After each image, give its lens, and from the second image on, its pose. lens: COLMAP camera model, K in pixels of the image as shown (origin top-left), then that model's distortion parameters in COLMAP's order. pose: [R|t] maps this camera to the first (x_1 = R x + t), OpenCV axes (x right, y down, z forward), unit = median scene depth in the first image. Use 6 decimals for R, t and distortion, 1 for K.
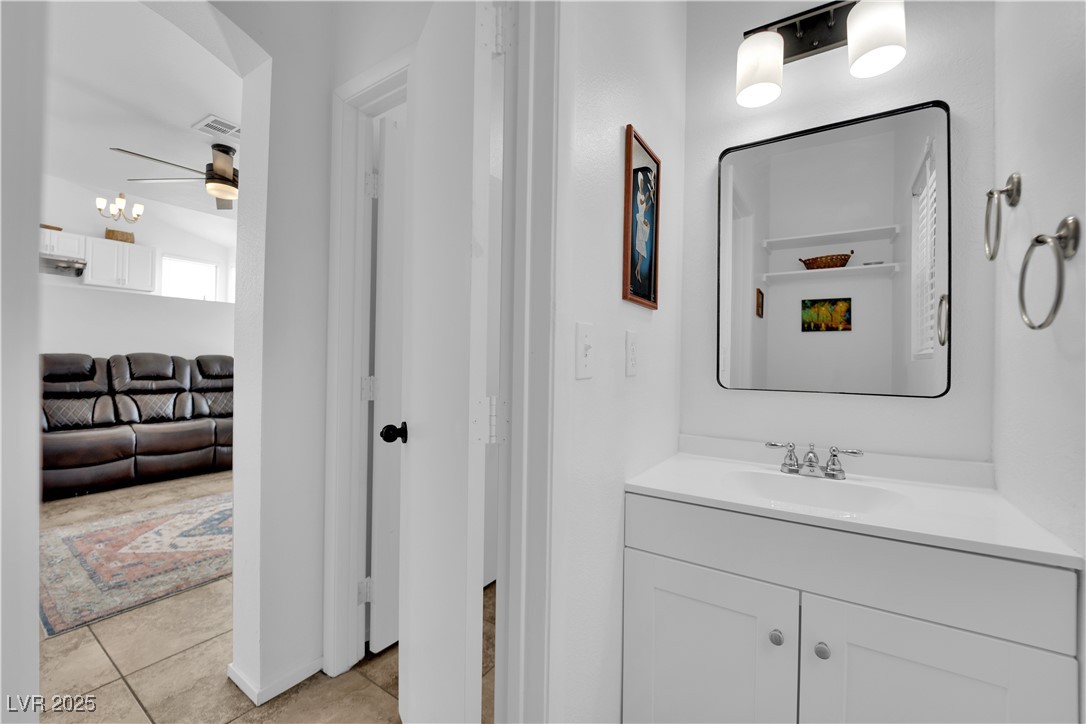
lens RADIAL K [[436.5, 0, 533.6], [0, 436.5, 364.4], [0, 0, 1]] dist [-0.006054, -0.002839]
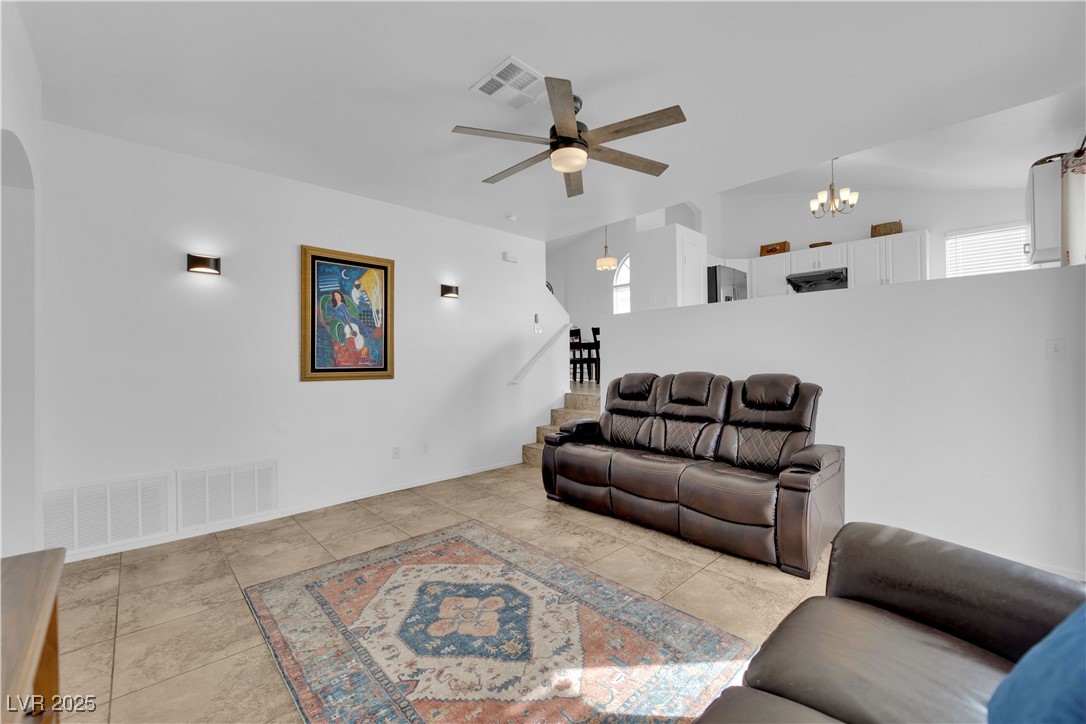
lens RADIAL K [[436.5, 0, 543.5], [0, 436.5, 360.6], [0, 0, 1]] dist [-0.006054, -0.002839]
pose [[-0.213212, -0.021153, -0.976777, 0.011554], [-0.010319, 0.999759, -0.019398, -0.030984], [0.976951, 0.005943, -0.213379, 0.947176]]
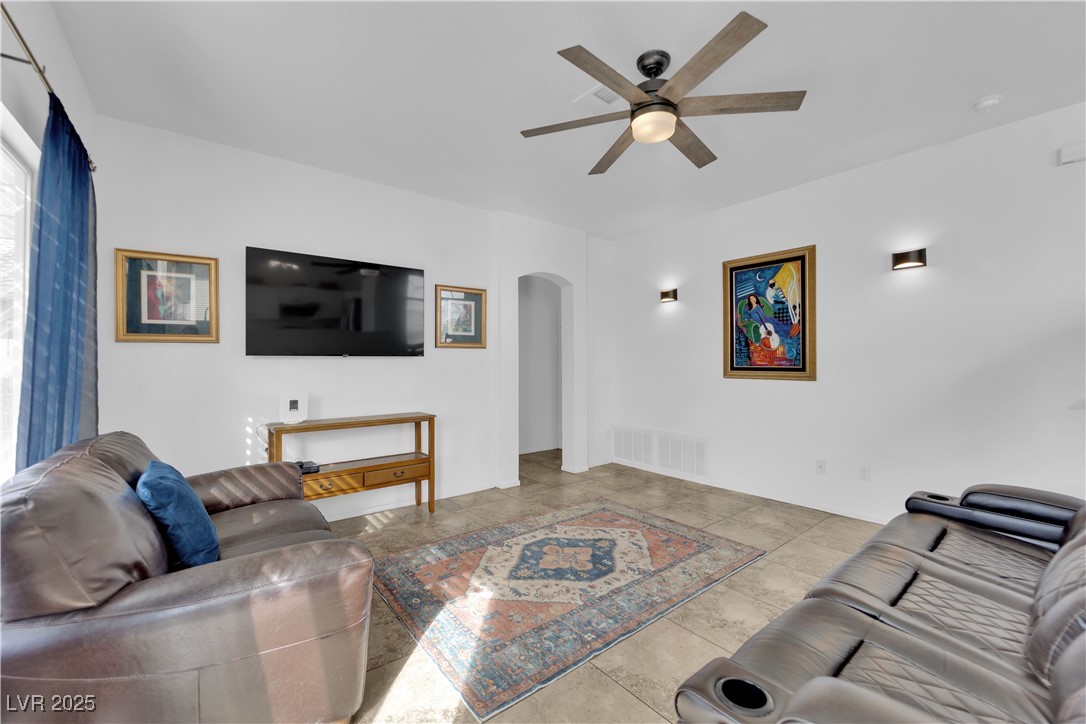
lens RADIAL K [[436.5, 0, 540.0], [0, 436.5, 360.7], [0, 0, 1]] dist [-0.006054, -0.002839]
pose [[-0.953531, -0.016890, 0.300820, -0.643578], [-0.011820, 0.999756, 0.018665, -0.055549], [-0.301061, 0.014242, -0.953498, 1.407886]]
